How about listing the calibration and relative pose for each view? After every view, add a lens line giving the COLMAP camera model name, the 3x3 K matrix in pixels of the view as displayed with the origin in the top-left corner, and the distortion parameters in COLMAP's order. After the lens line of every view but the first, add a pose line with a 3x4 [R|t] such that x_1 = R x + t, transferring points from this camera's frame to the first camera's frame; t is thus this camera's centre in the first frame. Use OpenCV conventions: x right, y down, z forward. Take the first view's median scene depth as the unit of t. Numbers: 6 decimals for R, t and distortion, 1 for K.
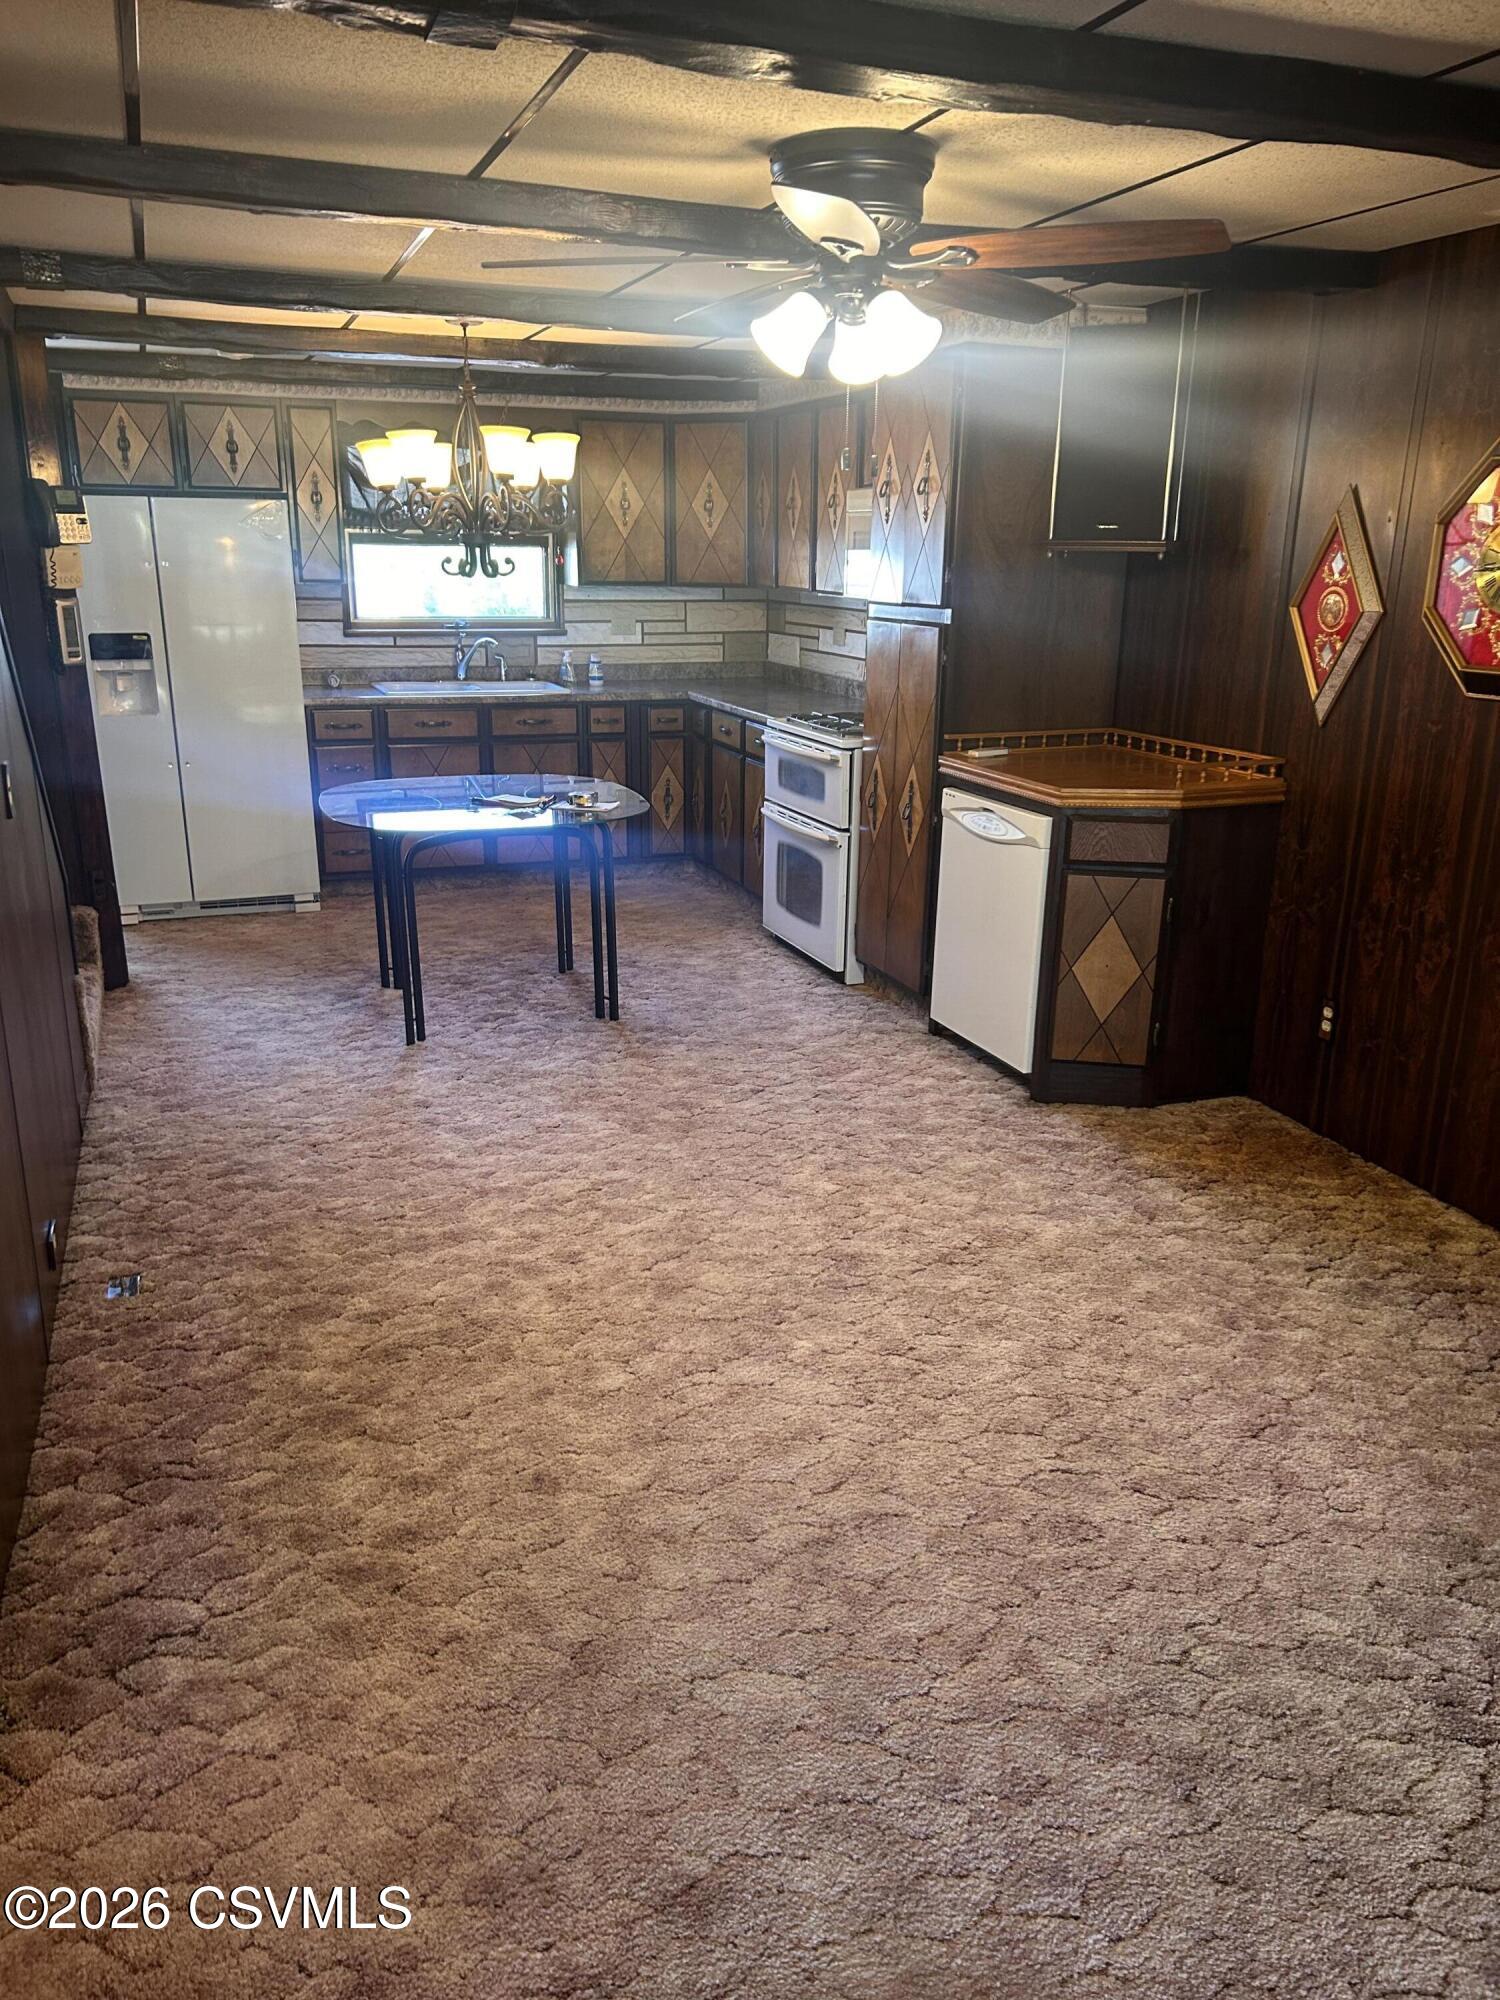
lens RADIAL K [[1523.7, 0, 751.9], [0, 1523.7, 1001.6], [0, 0, 1]] dist [0.051309, -0.014387]
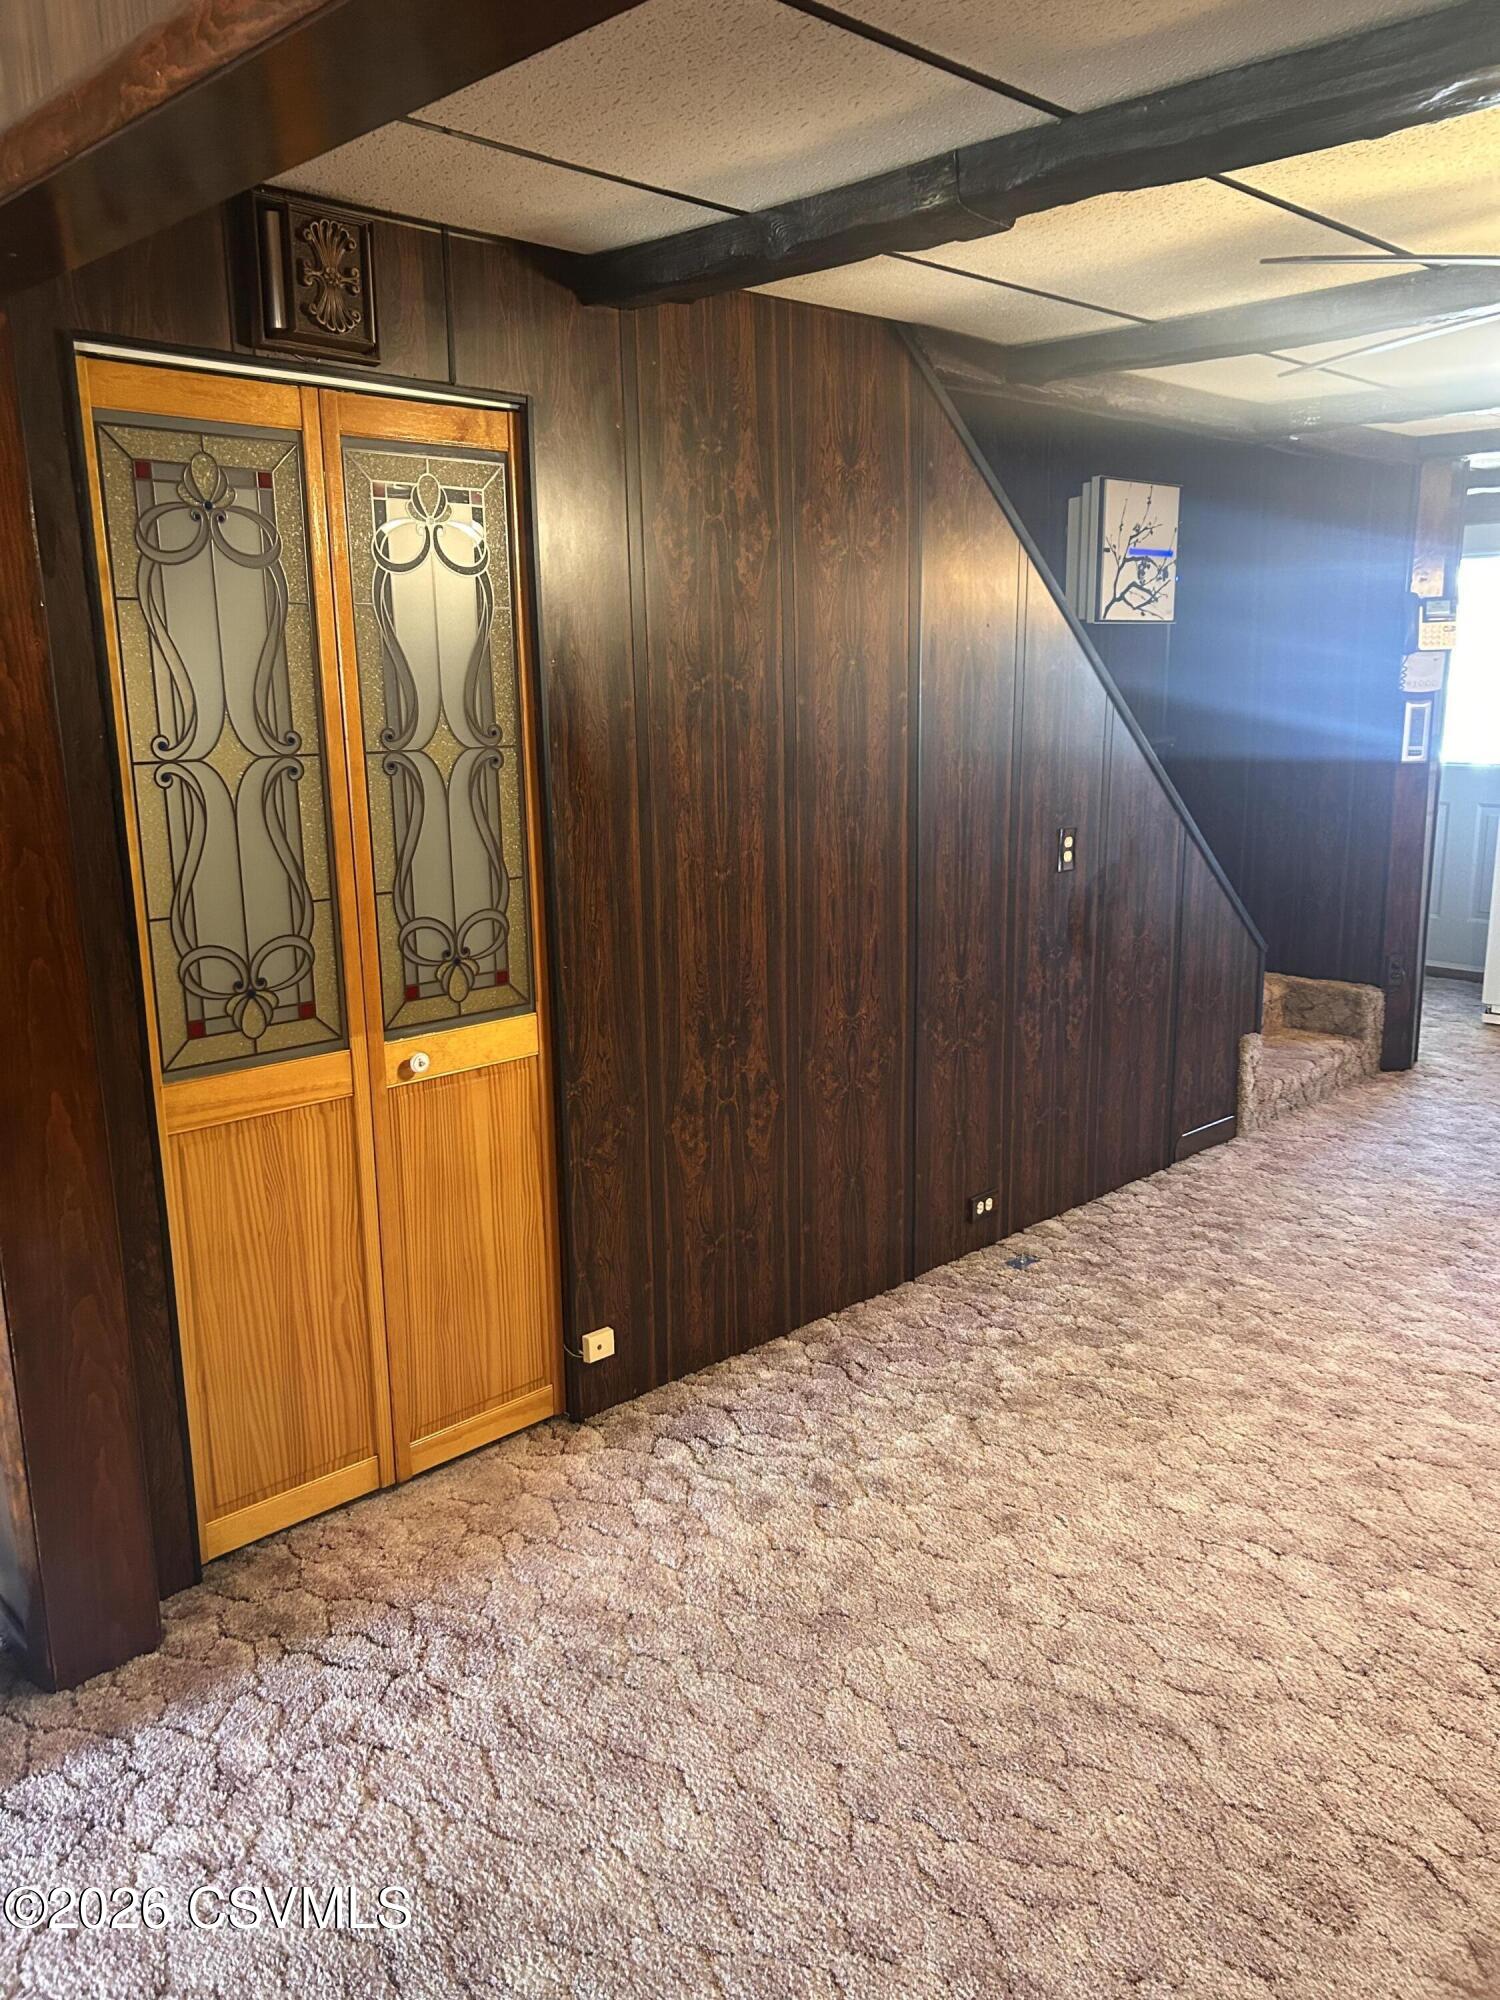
lens RADIAL K [[1523.7, 0, 754.2], [0, 1523.7, 1002.1], [0, 0, 1]] dist [0.051309, -0.014387]
pose [[0.406204, 0.185308, -0.894796, 0.532753], [-0.244259, 0.965609, 0.089088, -0.065423], [0.880531, 0.182374, 0.437498, 0.255495]]
